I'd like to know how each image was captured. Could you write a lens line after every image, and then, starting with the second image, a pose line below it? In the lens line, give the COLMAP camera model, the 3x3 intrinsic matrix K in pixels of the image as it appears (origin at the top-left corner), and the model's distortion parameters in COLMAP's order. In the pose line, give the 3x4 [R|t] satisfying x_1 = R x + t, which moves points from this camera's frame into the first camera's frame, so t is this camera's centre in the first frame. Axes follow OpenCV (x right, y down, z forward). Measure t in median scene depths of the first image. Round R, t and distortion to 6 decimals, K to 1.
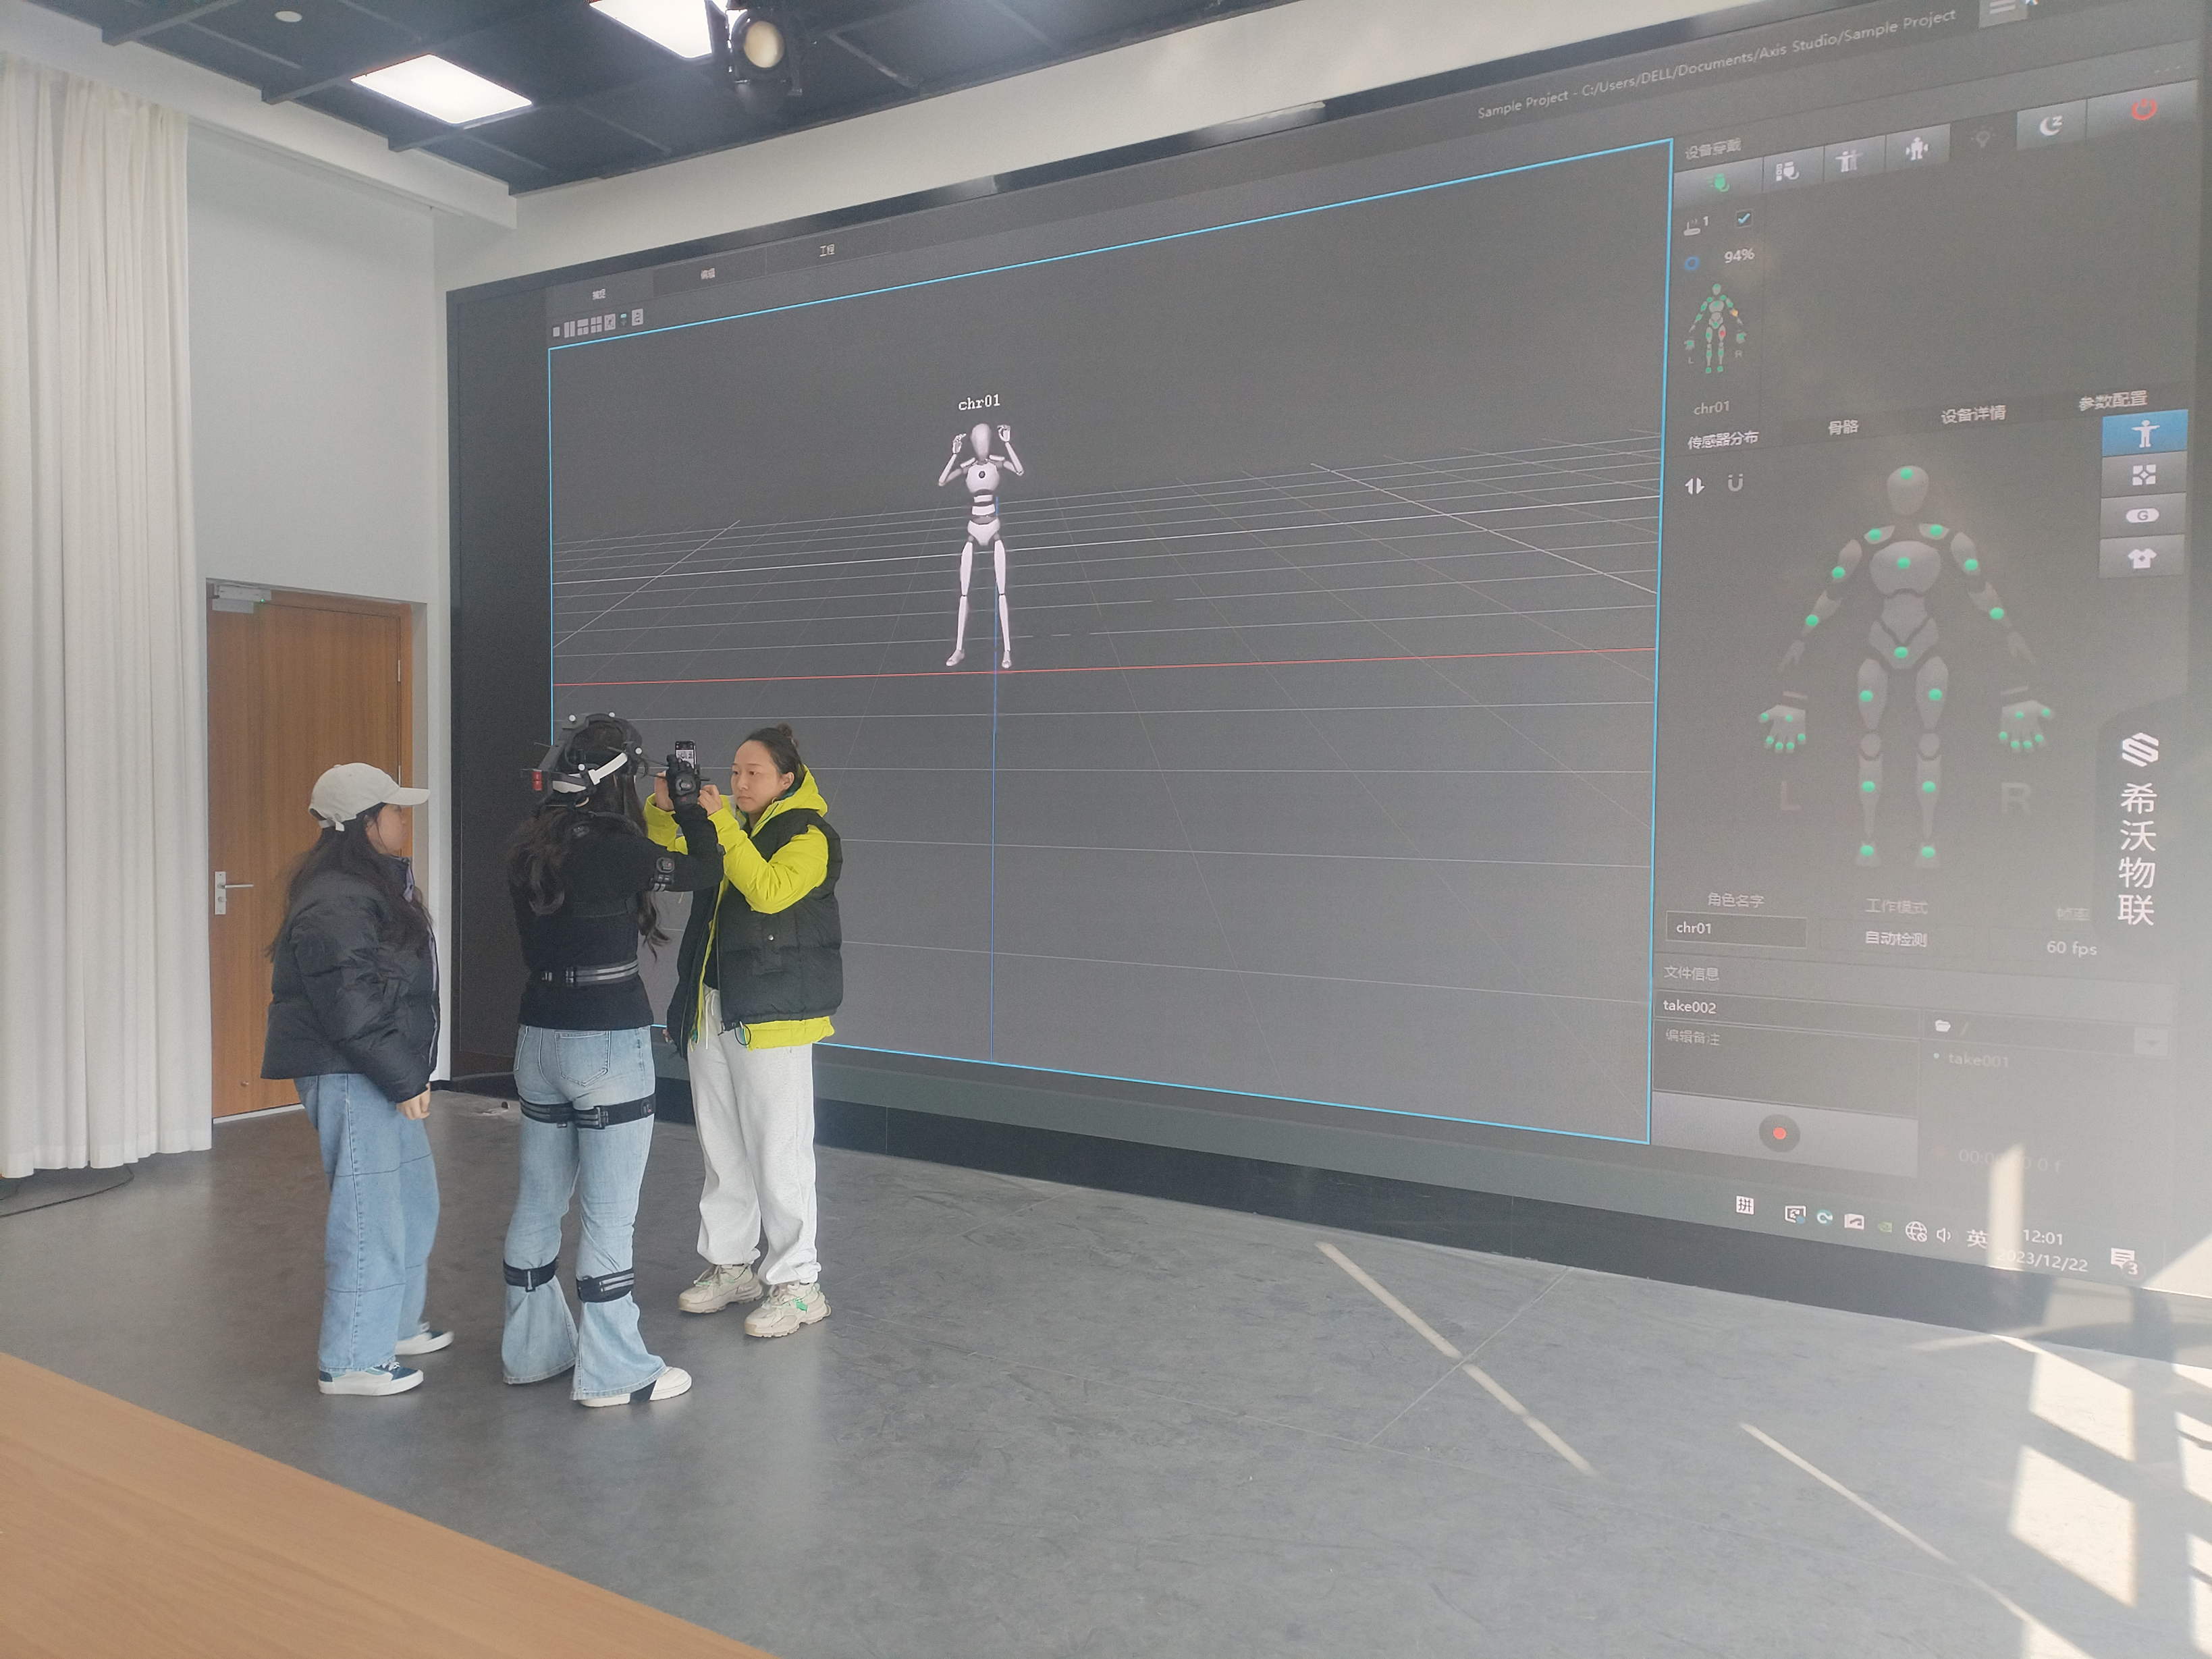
lens RADIAL K [[1604.9, 0, 1046.3], [0, 1604.9, 819.9], [0, 0, 1]] dist [0.065137, -0.085181]
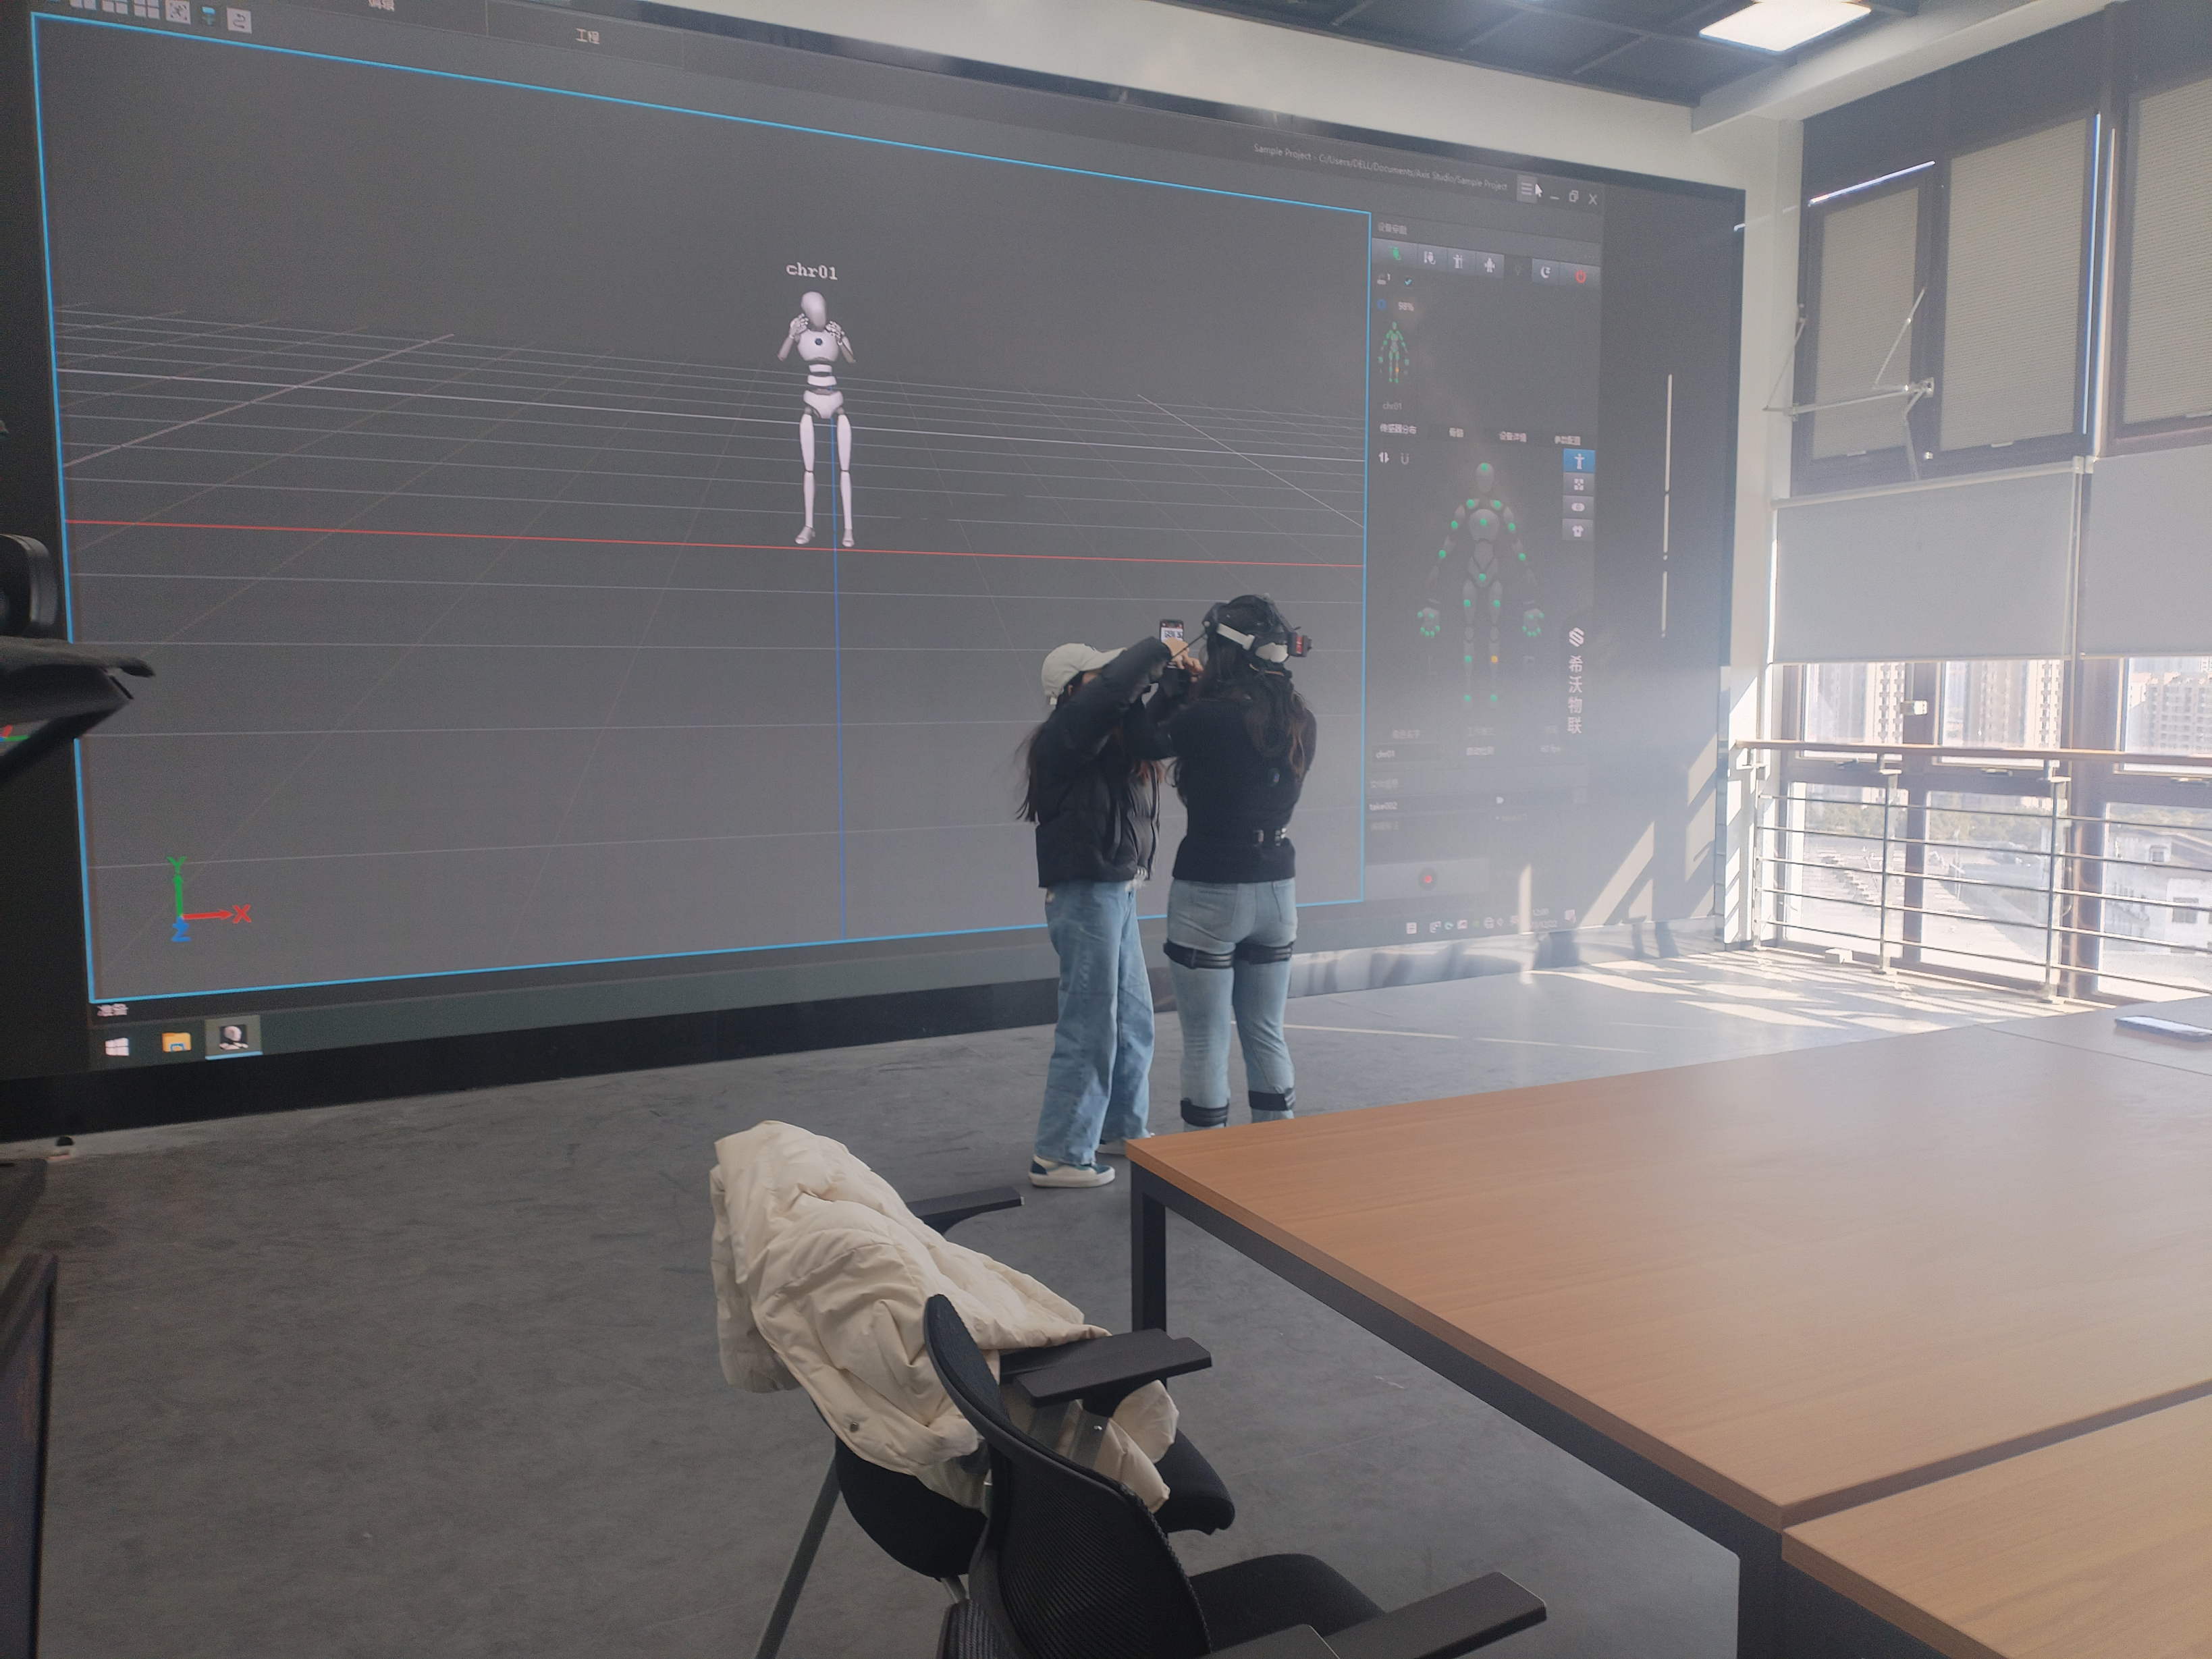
lens RADIAL K [[1604.9, 0, 1046.3], [0, 1604.9, 819.9], [0, 0, 1]] dist [0.065137, -0.085181]
pose [[0.541146, -0.082198, 0.836902, -1.052227], [0.031432, 0.996493, 0.077548, 0.001573], [-0.840341, -0.015659, 0.541832, 0.457231]]
